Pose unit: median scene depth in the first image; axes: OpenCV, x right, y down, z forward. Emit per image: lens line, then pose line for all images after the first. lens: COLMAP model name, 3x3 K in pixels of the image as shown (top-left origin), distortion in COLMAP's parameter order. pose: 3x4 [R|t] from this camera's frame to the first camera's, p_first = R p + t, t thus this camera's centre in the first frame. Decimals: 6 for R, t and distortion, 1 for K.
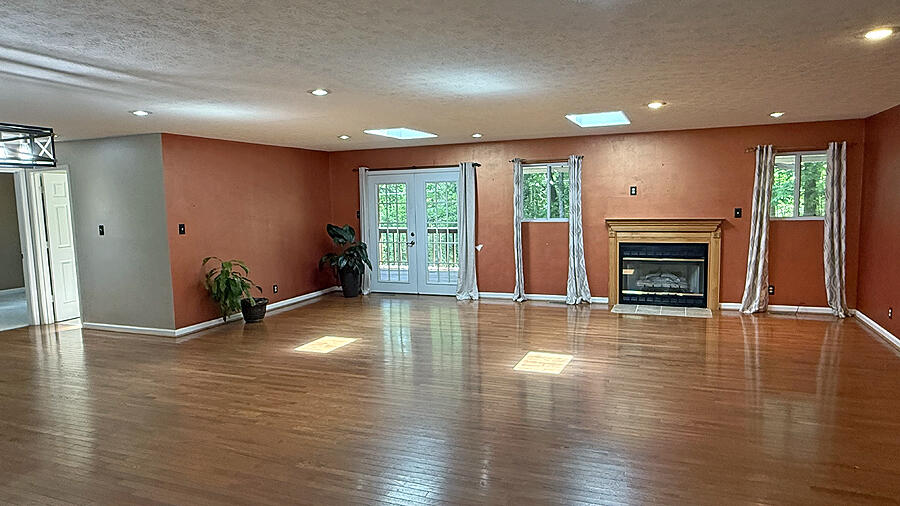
lens RADIAL K [[570.5, 0, 450.9], [0, 570.5, 255.1], [0, 0, 1]] dist [0.005214, 0.002442]
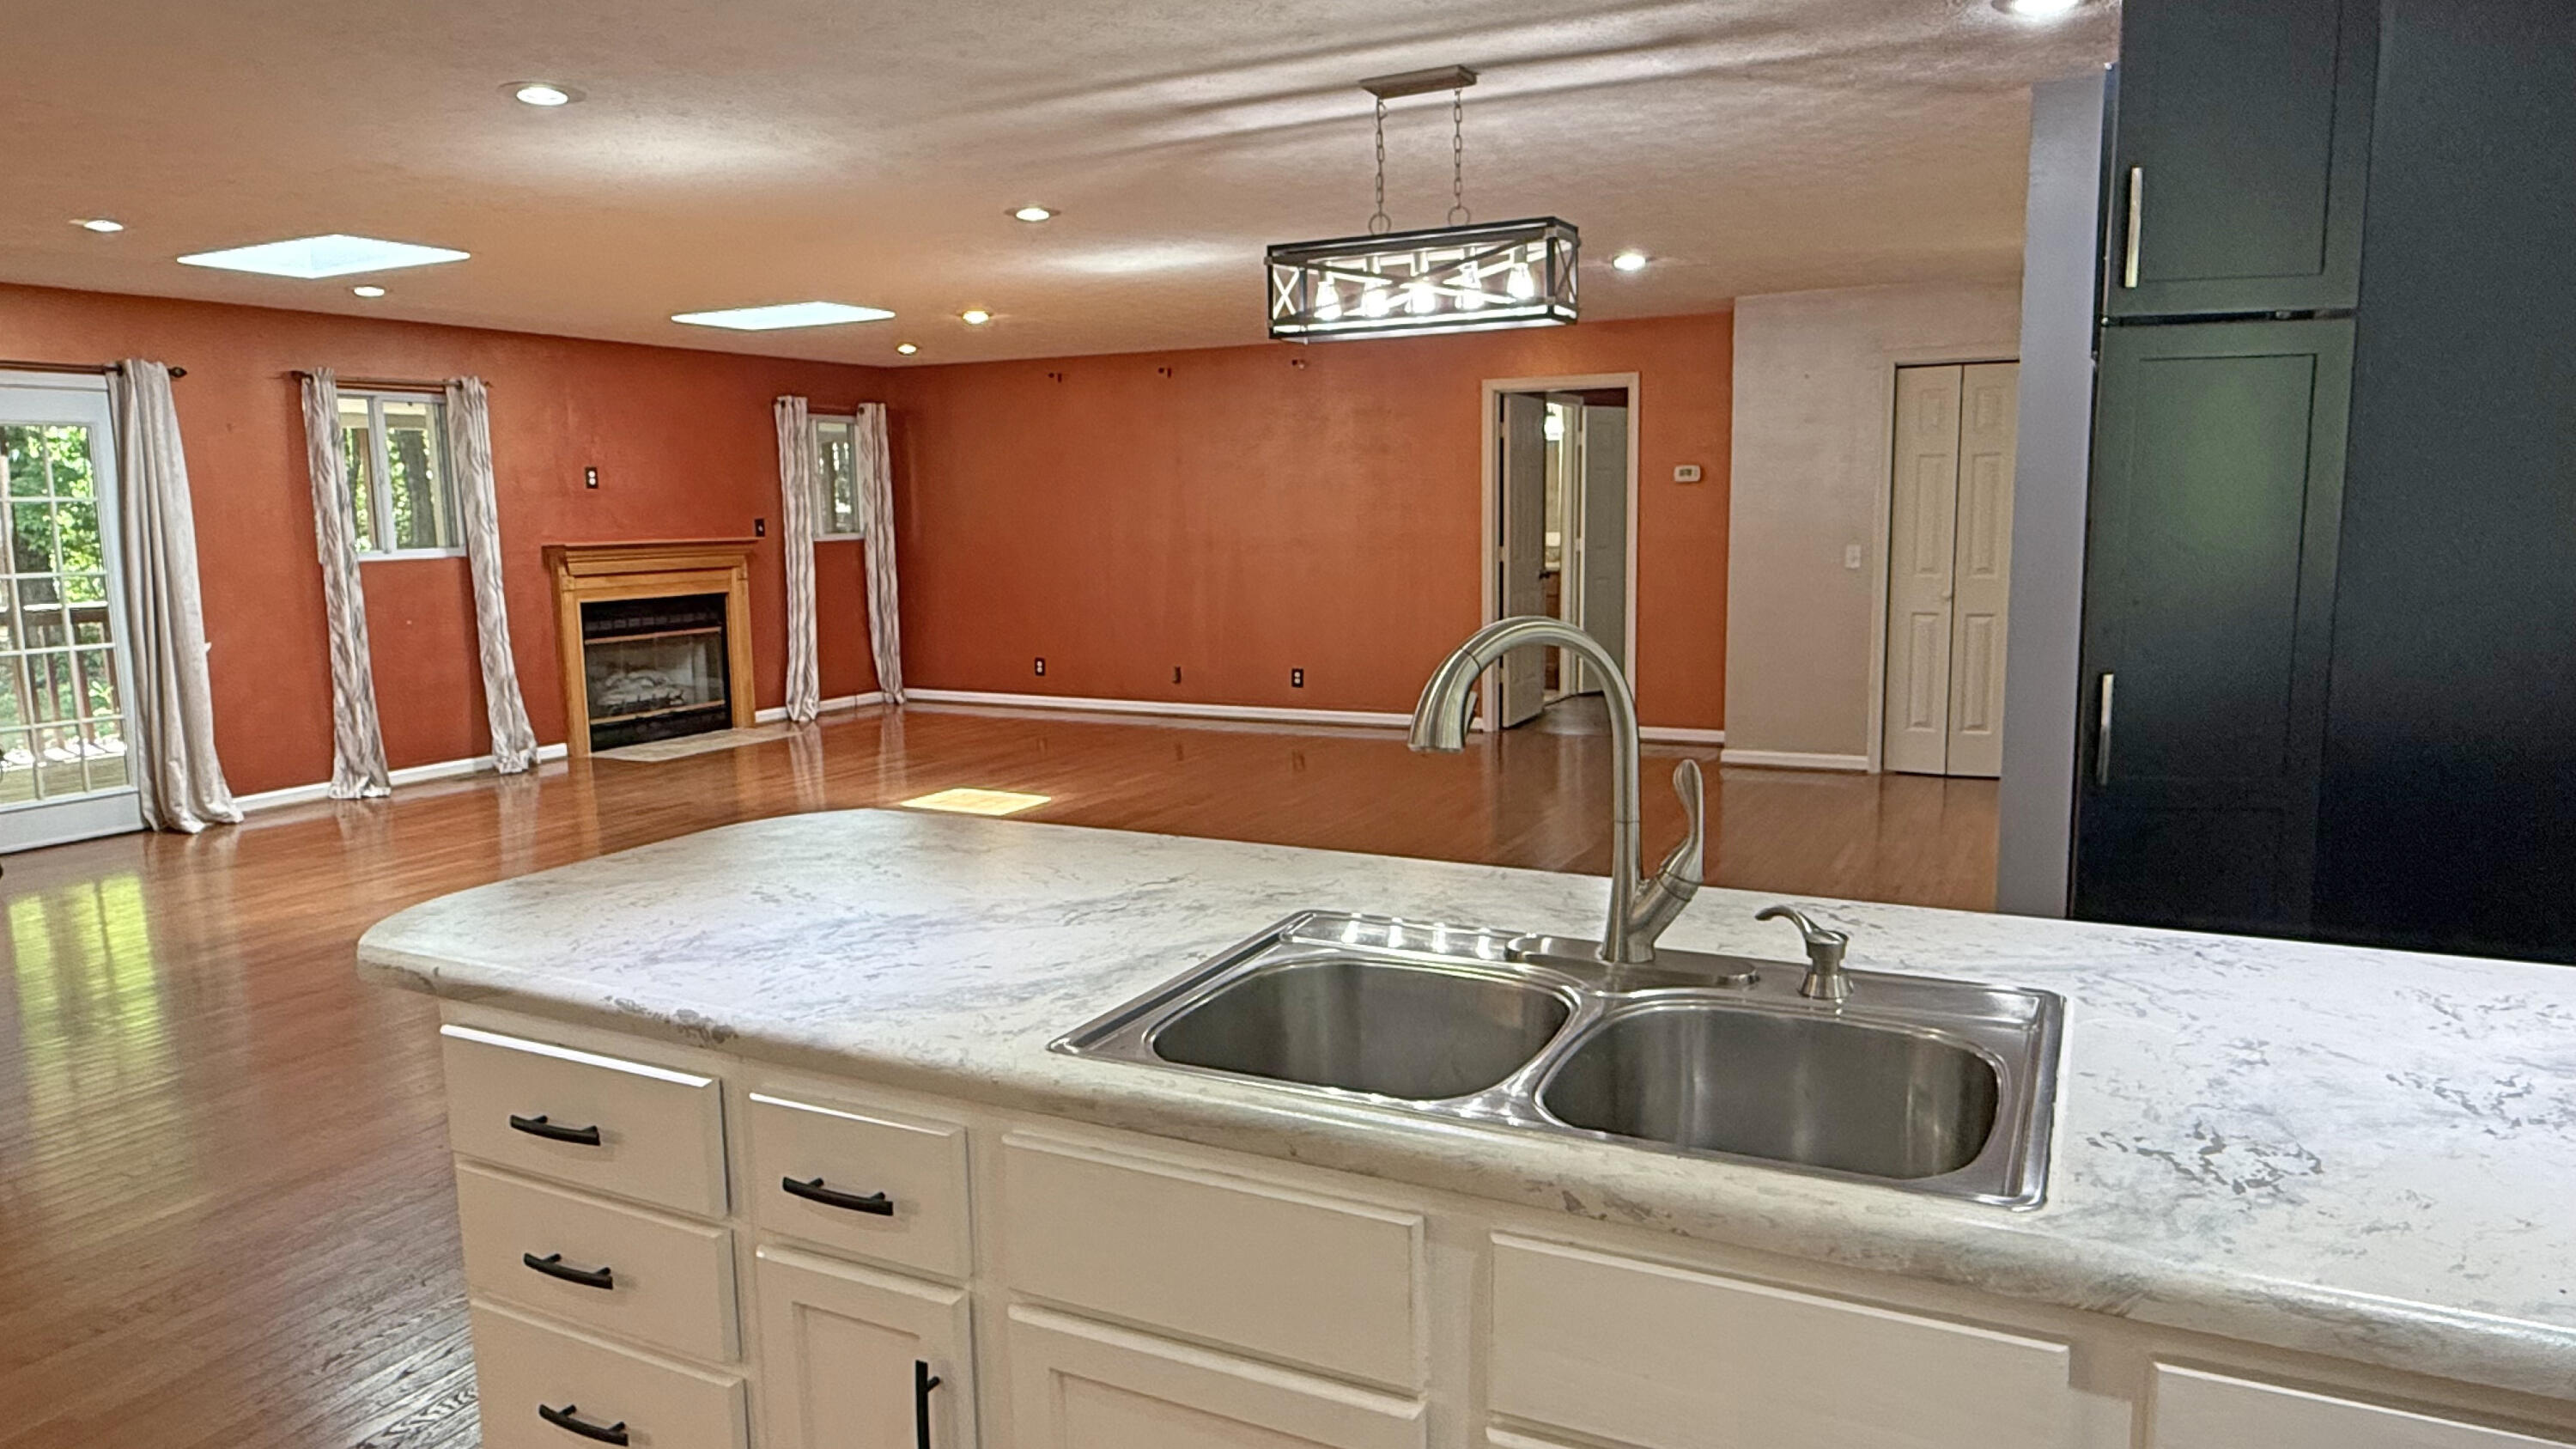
lens RADIAL K [[1633.1, 0, 1282.9], [0, 1633.1, 725.8], [0, 0, 1]] dist [0.005214, 0.002442]
pose [[0.111321, -0.121546, 0.986324, -0.829869], [0.101669, 0.988678, 0.110361, -0.013271], [-0.988570, 0.087993, 0.122418, 0.367594]]
